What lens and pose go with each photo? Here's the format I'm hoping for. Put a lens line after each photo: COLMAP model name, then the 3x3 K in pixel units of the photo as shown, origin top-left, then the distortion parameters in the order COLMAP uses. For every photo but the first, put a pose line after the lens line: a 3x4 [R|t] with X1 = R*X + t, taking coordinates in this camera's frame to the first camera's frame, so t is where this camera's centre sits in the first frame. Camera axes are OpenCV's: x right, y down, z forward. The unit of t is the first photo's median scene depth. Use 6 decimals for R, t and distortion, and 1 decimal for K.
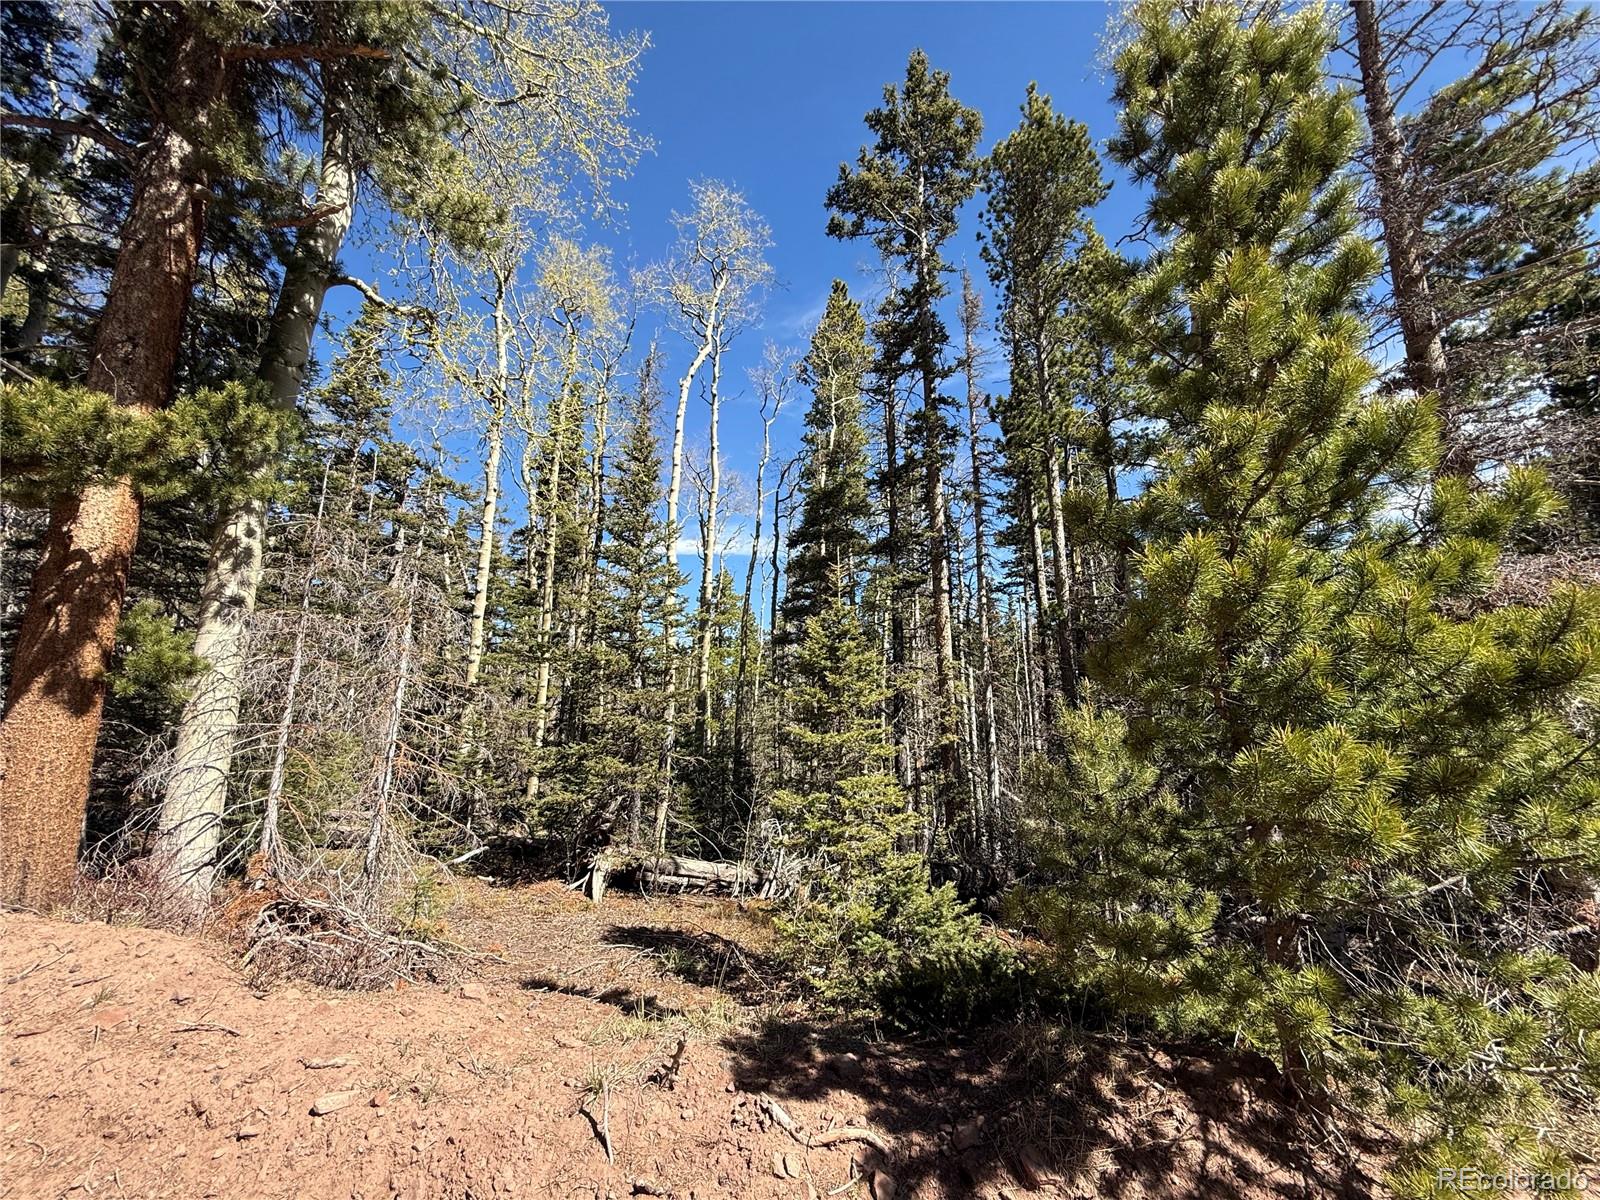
lens RADIAL K [[634.4, 0, 800.0], [0, 634.4, 600.0], [0, 0, 1]] dist [-0.001624, 0.000225]
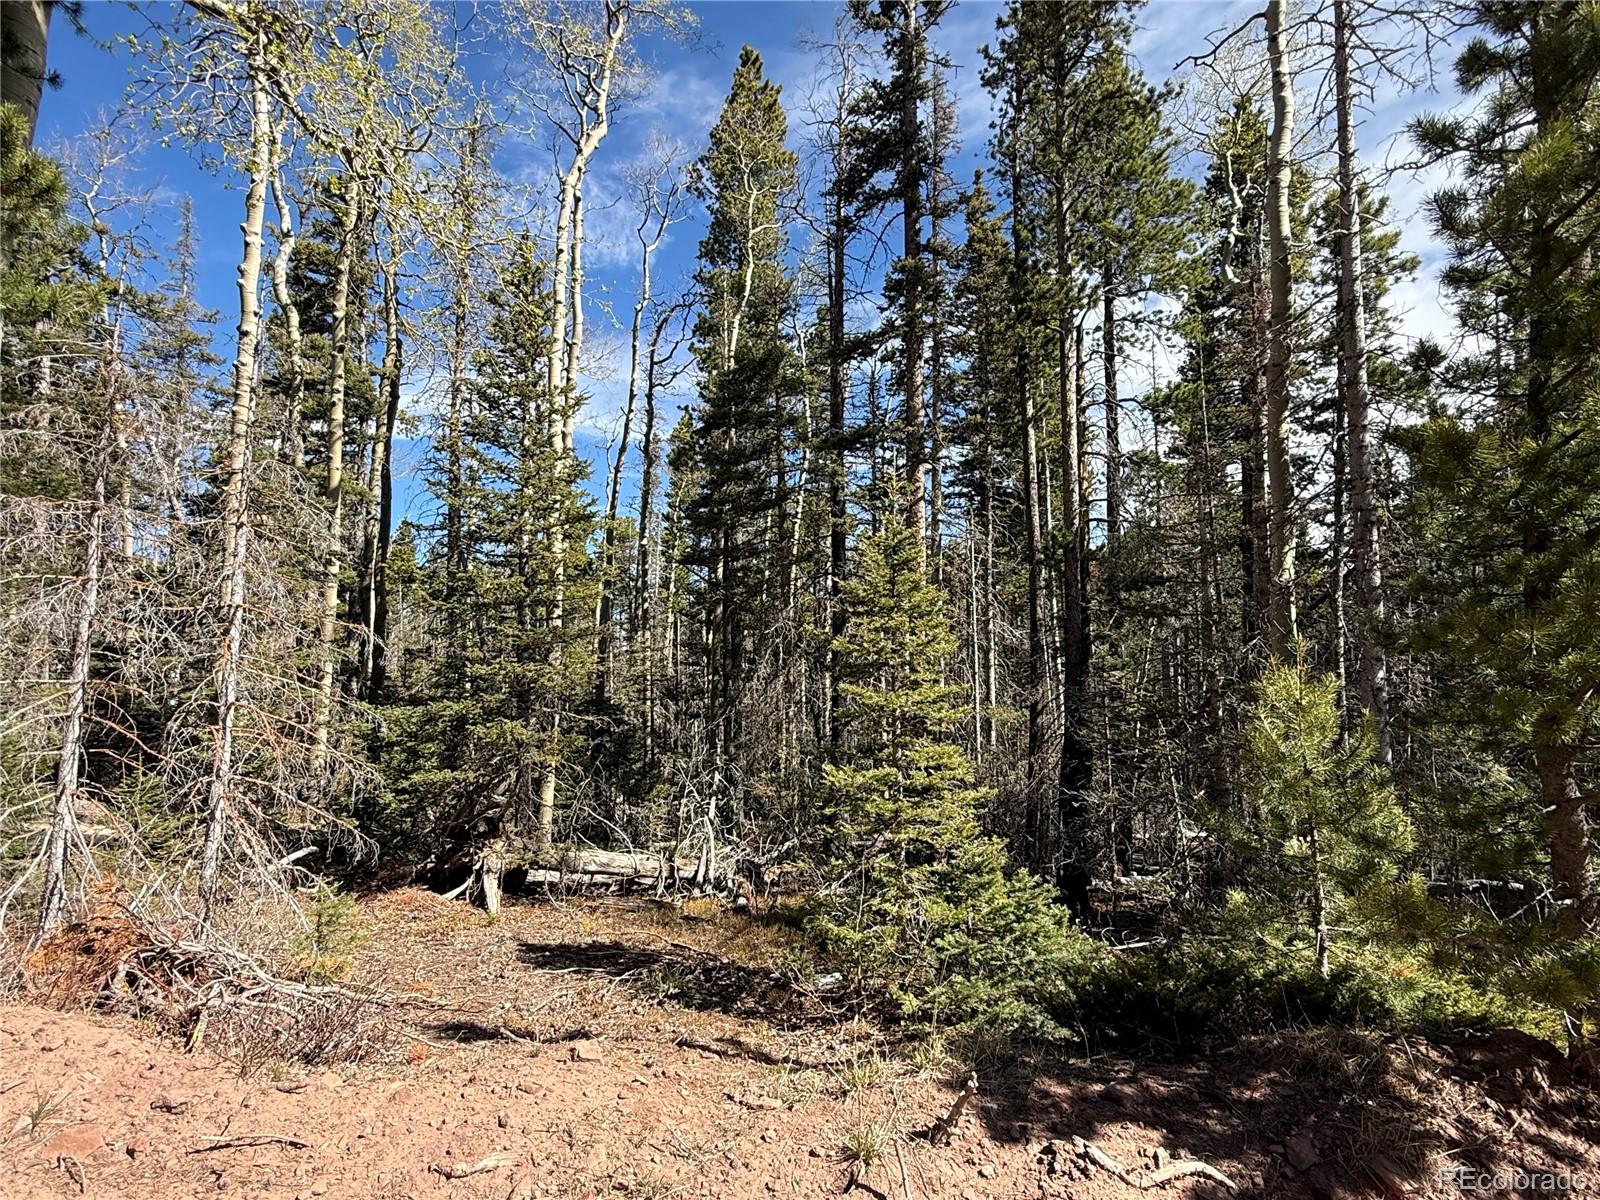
lens RADIAL K [[841.3, 0, 800.0], [0, 841.3, 600.0], [0, 0, 1]] dist [0.001221, -0.001240]
pose [[0.976406, 0.020952, 0.214925, -0.128543], [-0.045720, 0.992776, 0.110929, -0.004451], [-0.211049, -0.118139, 0.970310, 0.017928]]
